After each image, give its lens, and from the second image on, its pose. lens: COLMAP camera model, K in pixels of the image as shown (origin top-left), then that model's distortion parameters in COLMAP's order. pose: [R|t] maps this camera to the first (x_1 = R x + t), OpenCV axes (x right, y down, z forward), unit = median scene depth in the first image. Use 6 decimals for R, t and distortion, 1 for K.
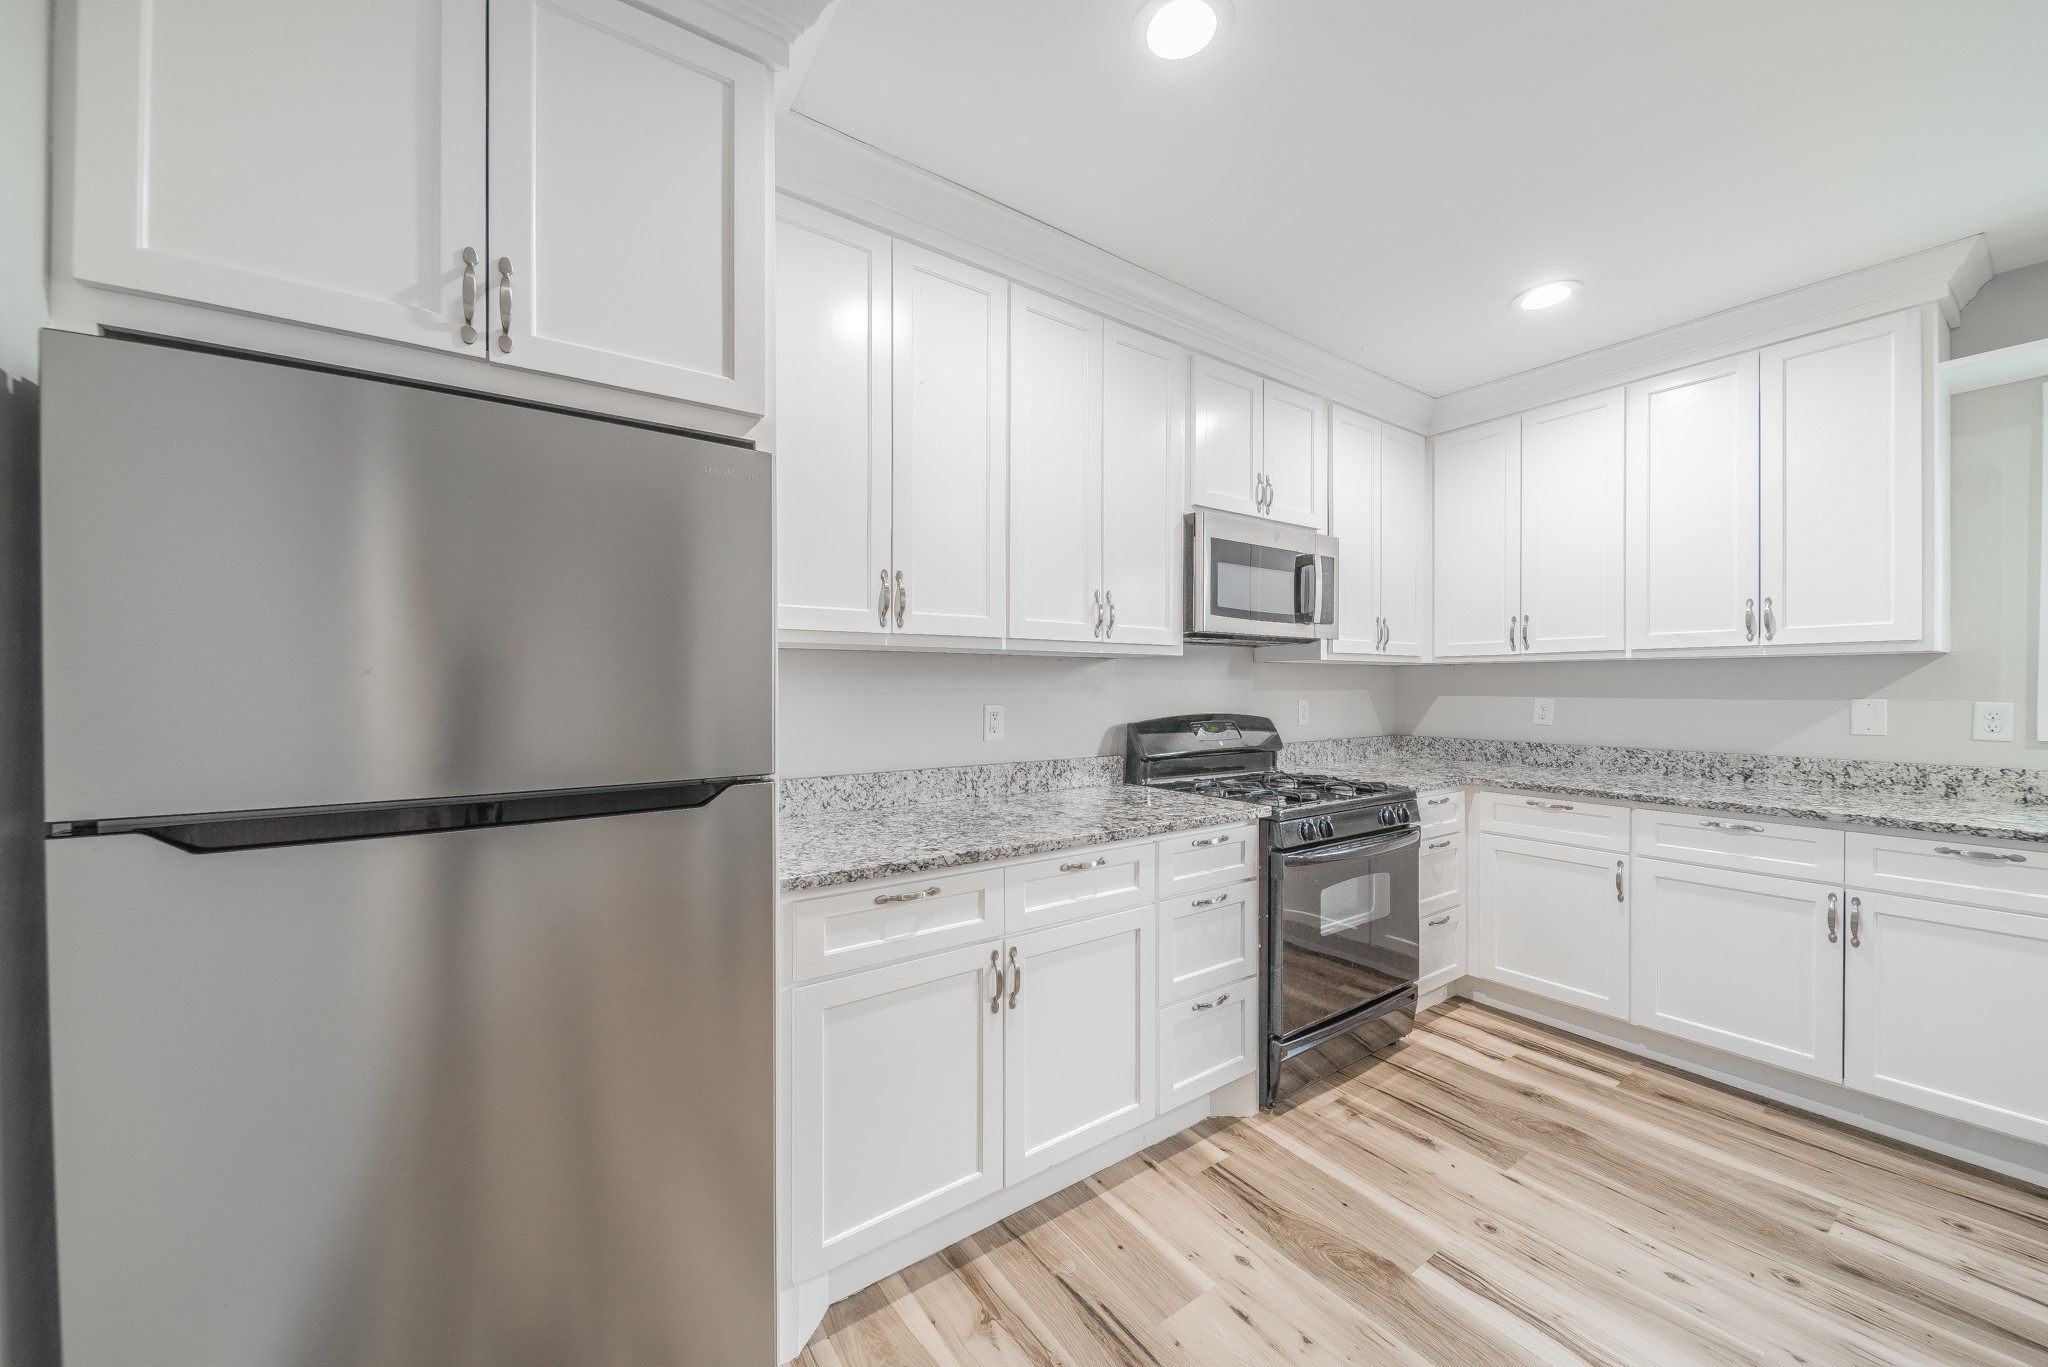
lens RADIAL K [[774.6, 0, 1059.0], [0, 774.6, 682.4], [0, 0, 1]] dist [0.001378, -0.000054]
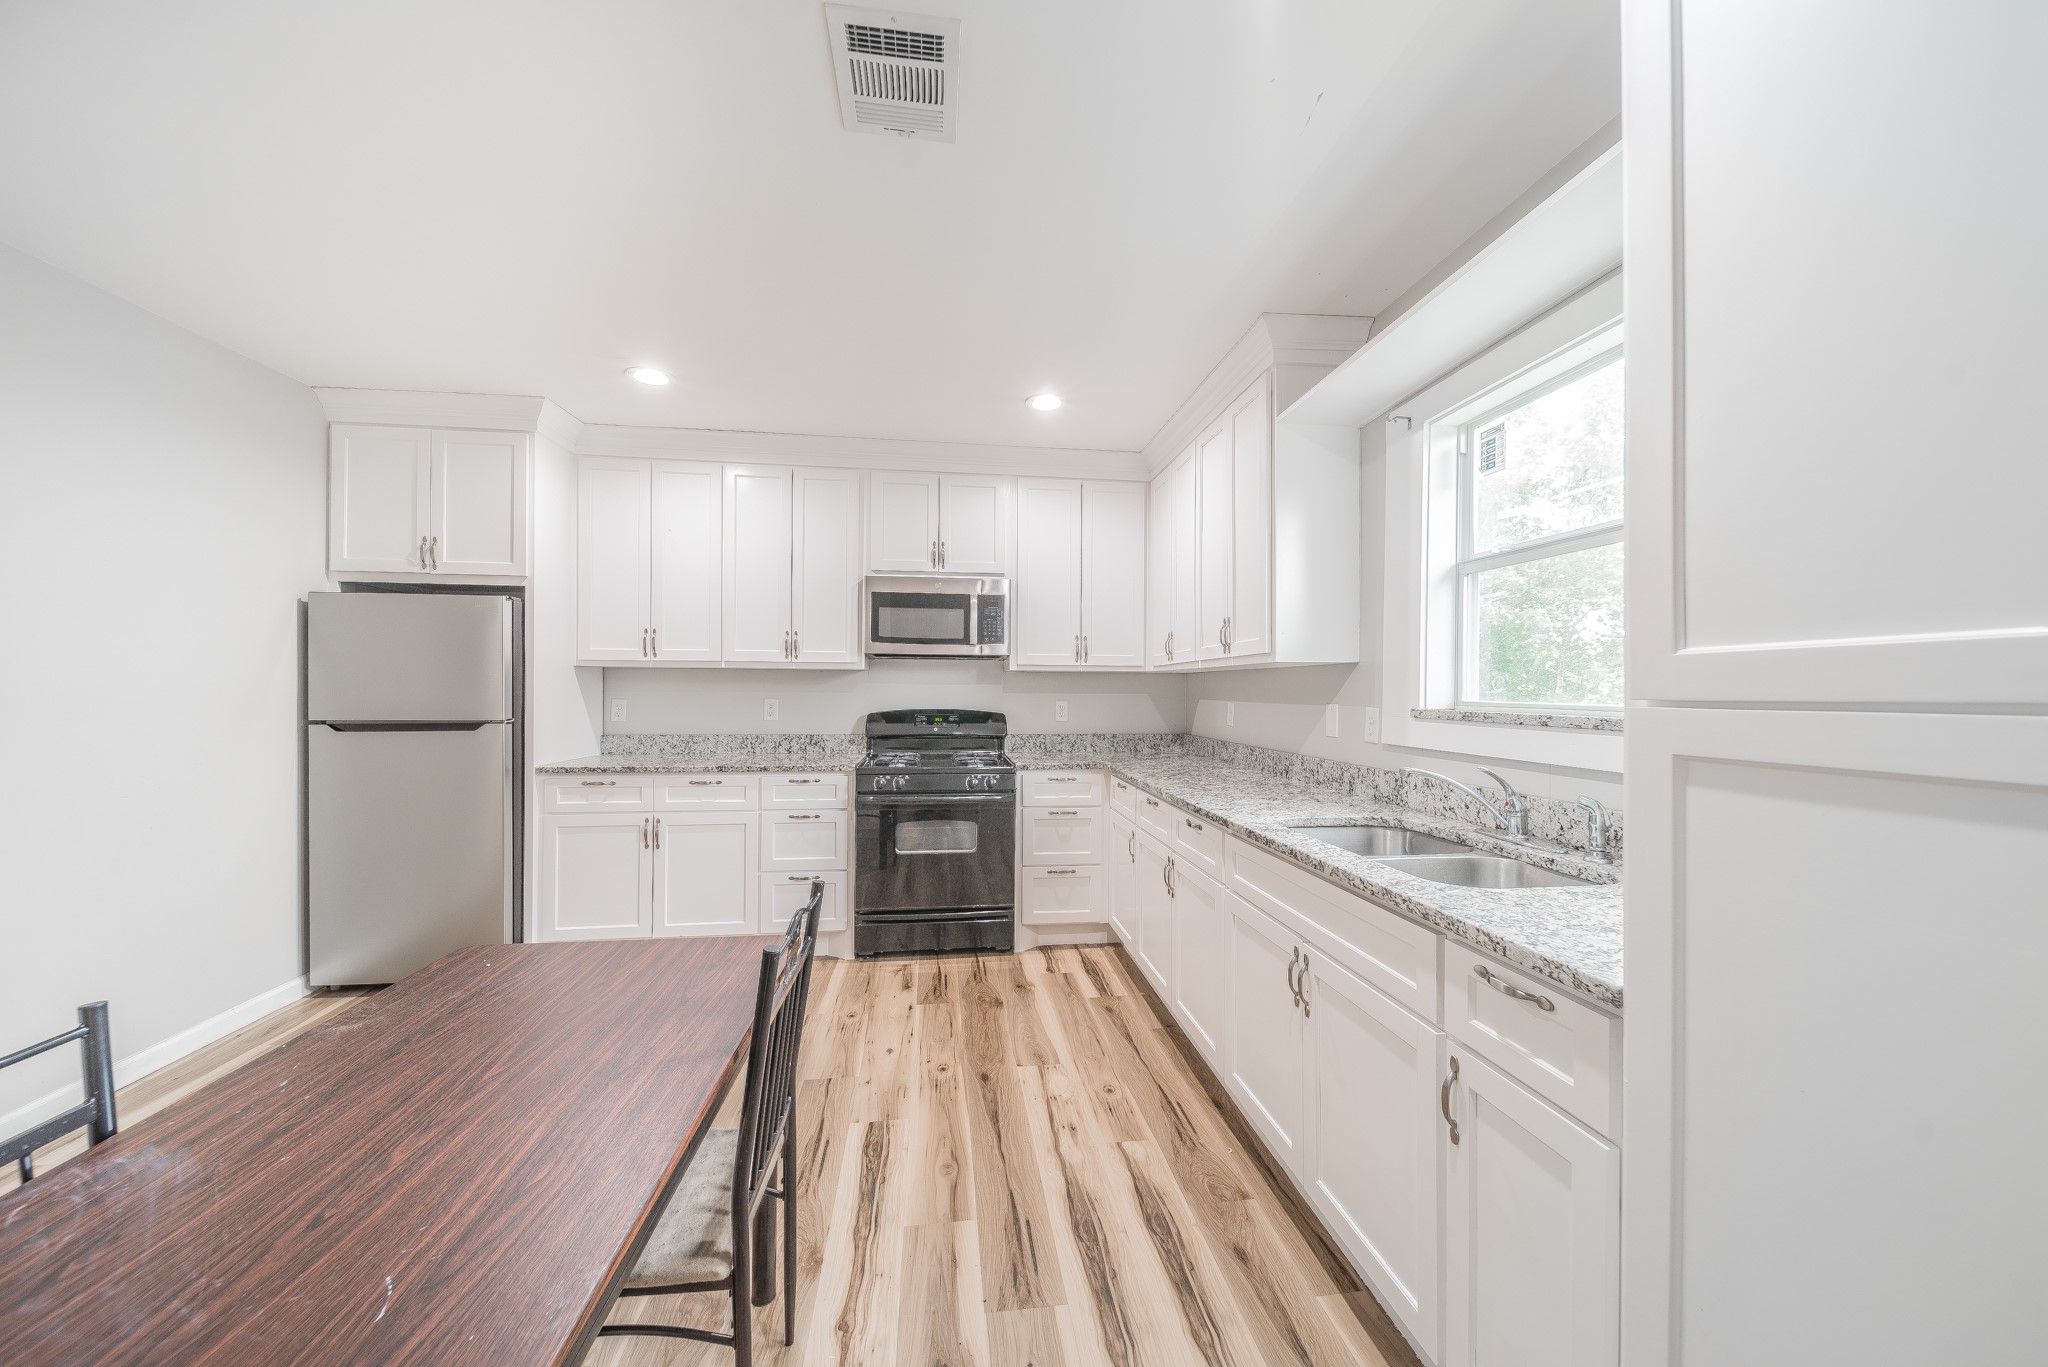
lens RADIAL K [[788.6, 0, 1024.0], [0, 788.6, 683.5], [0, 0, 1]] dist [-0.000244, -0.000127]
pose [[0.863133, 0.002266, -0.504971, 1.411195], [-0.005089, 0.999978, -0.004212, -0.001588], [0.504951, 0.006206, 0.863126, -0.222673]]
